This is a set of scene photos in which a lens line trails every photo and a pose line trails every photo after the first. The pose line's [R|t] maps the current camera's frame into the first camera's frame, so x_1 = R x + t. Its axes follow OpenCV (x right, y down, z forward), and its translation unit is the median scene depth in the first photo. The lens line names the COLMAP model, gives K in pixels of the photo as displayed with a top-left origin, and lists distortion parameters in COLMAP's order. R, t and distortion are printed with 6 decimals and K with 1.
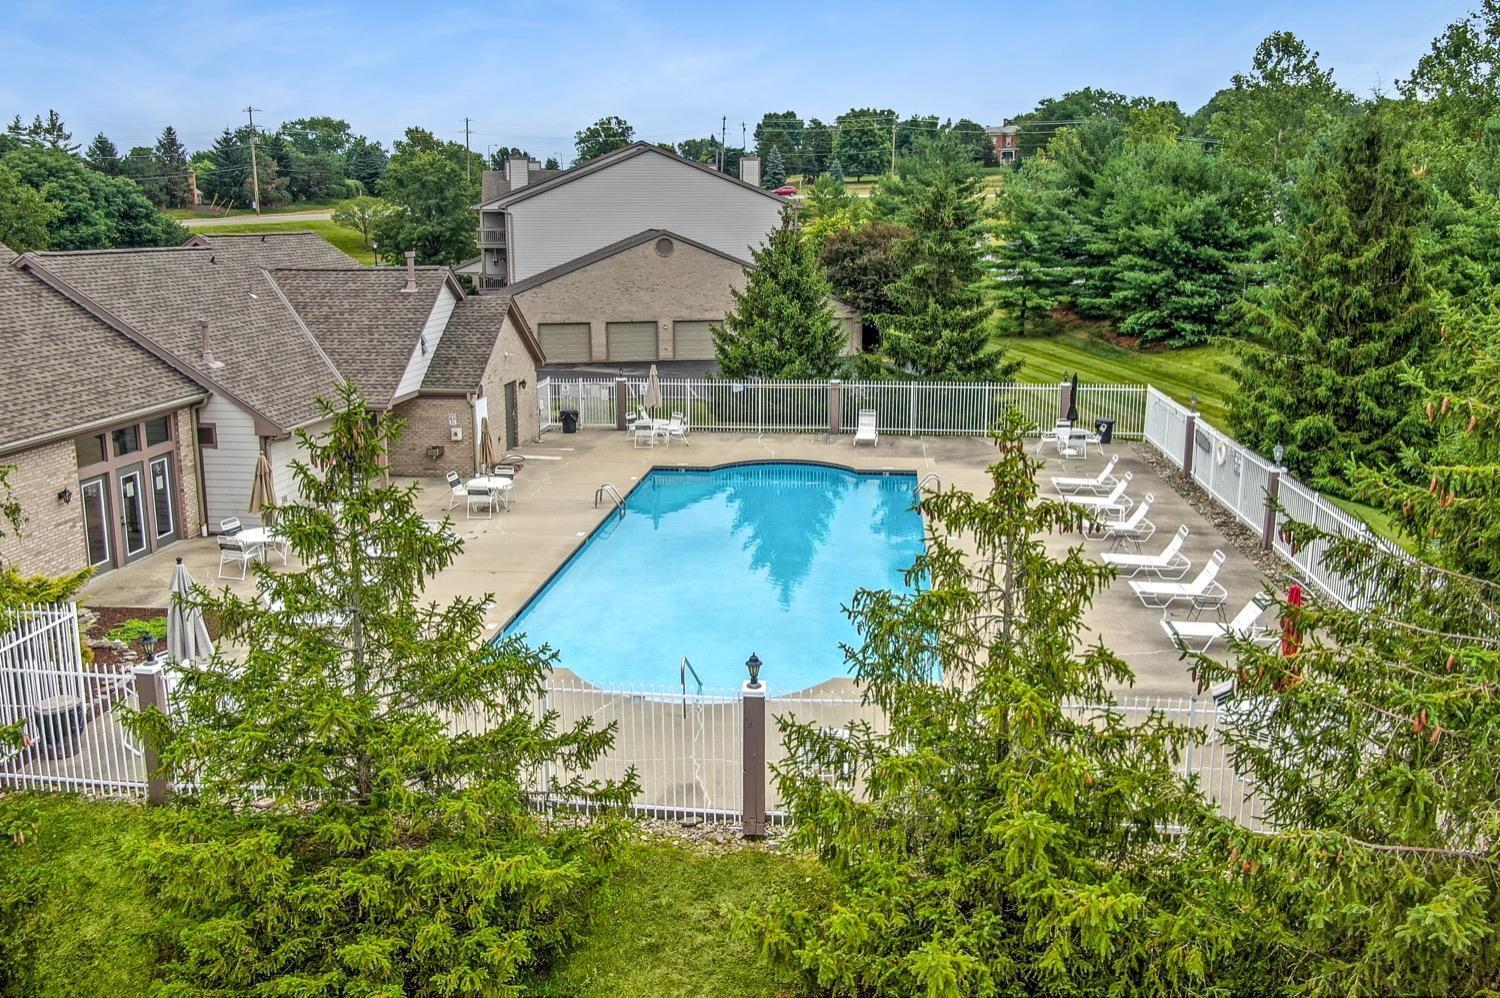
lens RADIAL K [[1231.8, 0, 748.2], [0, 1231.8, 430.3], [0, 0, 1]] dist [-0.003286, 0.004887]
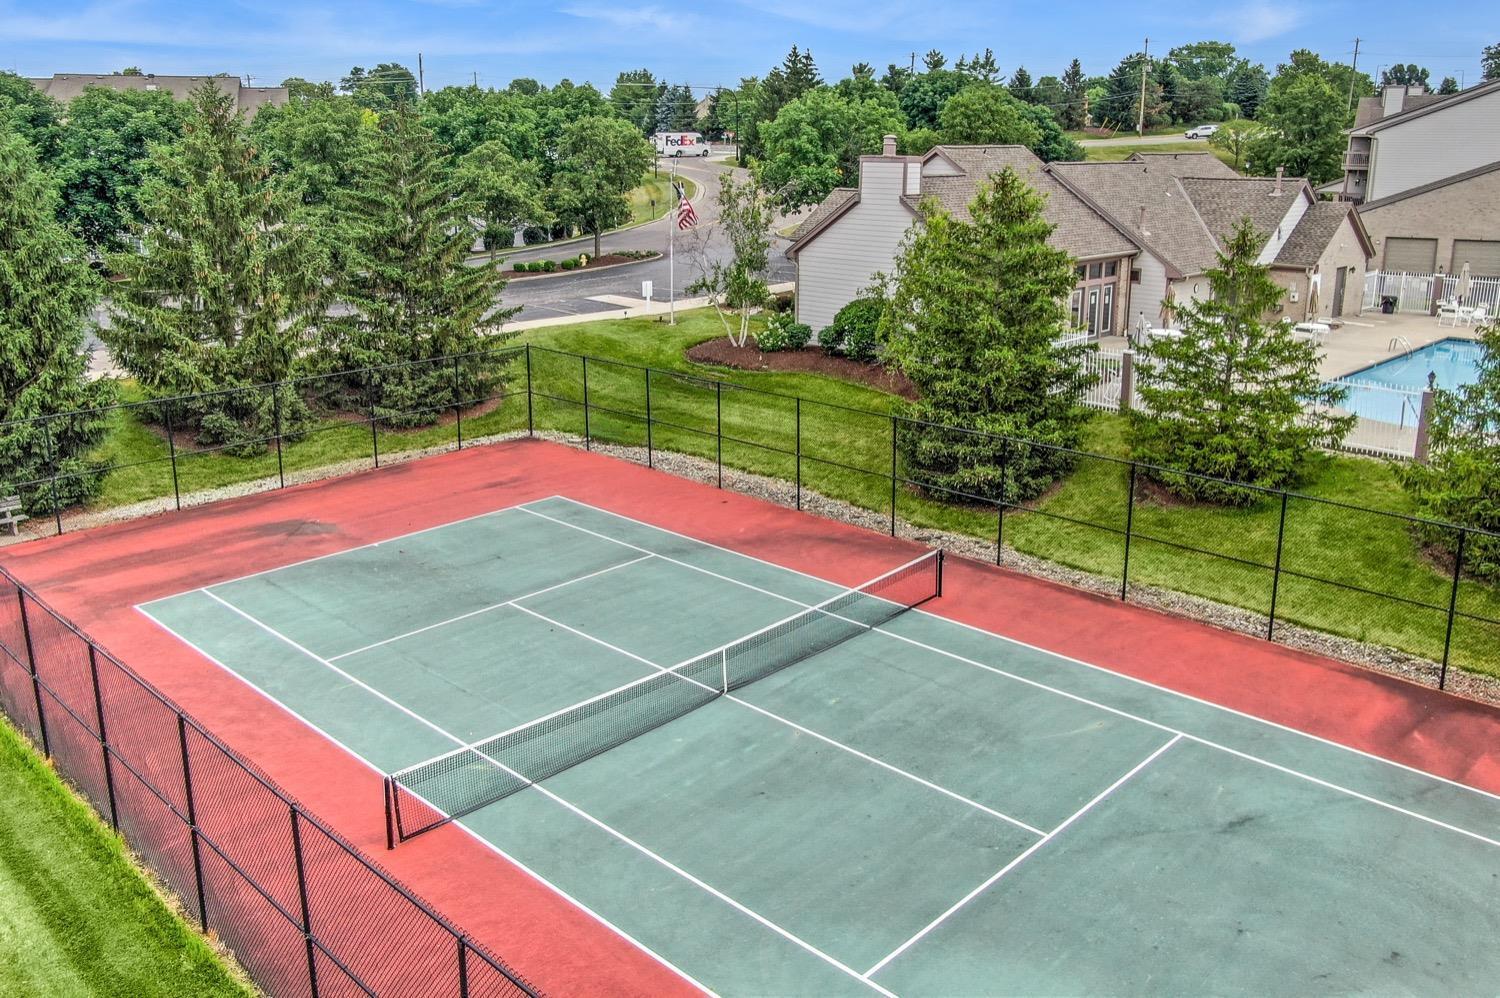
lens RADIAL K [[1231.8, 0, 748.2], [0, 1231.8, 430.3], [0, 0, 1]] dist [-0.003286, 0.004887]
pose [[0.787815, 0.148320, -0.597787, 0.064126], [-0.111124, 0.988873, 0.098907, 0.038744], [0.605805, -0.011492, 0.795530, -0.237669]]
